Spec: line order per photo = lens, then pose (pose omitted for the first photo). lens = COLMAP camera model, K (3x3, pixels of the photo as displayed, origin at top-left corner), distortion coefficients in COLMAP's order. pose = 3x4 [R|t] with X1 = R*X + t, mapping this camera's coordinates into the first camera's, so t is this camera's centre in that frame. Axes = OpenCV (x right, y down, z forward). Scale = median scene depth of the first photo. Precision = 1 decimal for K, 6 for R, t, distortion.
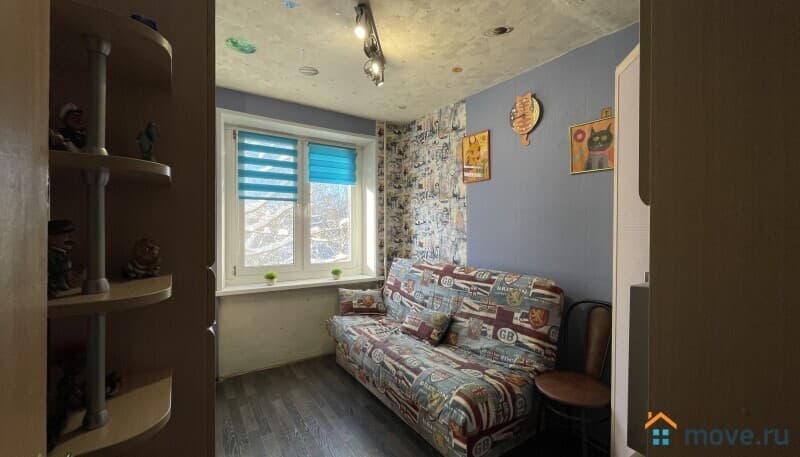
lens RADIAL K [[317.1, 0, 400.5], [0, 317.1, 227.5], [0, 0, 1]] dist [-0.000297, -0.000003]
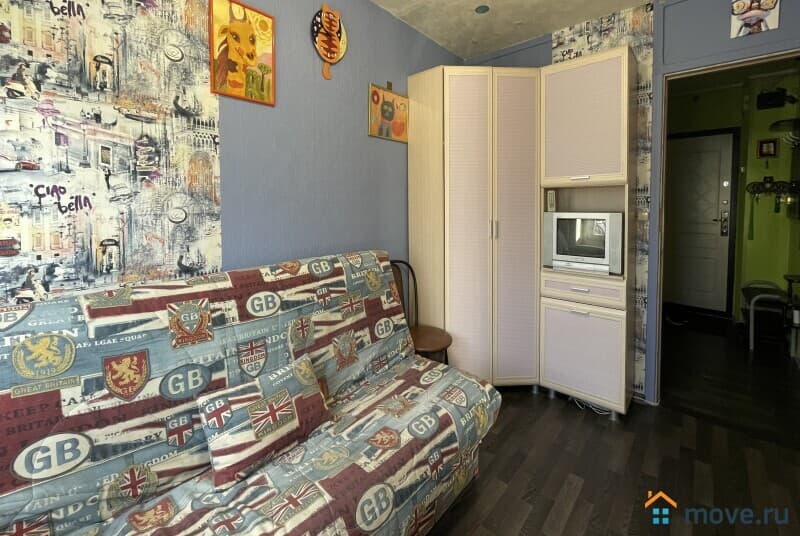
lens RADIAL K [[407.0, 0, 407.9], [0, 407.0, 217.9], [0, 0, 1]] dist [-0.003123, 0.000271]
pose [[-0.343543, -0.043724, 0.938119, -0.530793], [-0.000160, 0.998918, 0.046499, 0.016551], [-0.939137, 0.015824, -0.343178, 1.092272]]
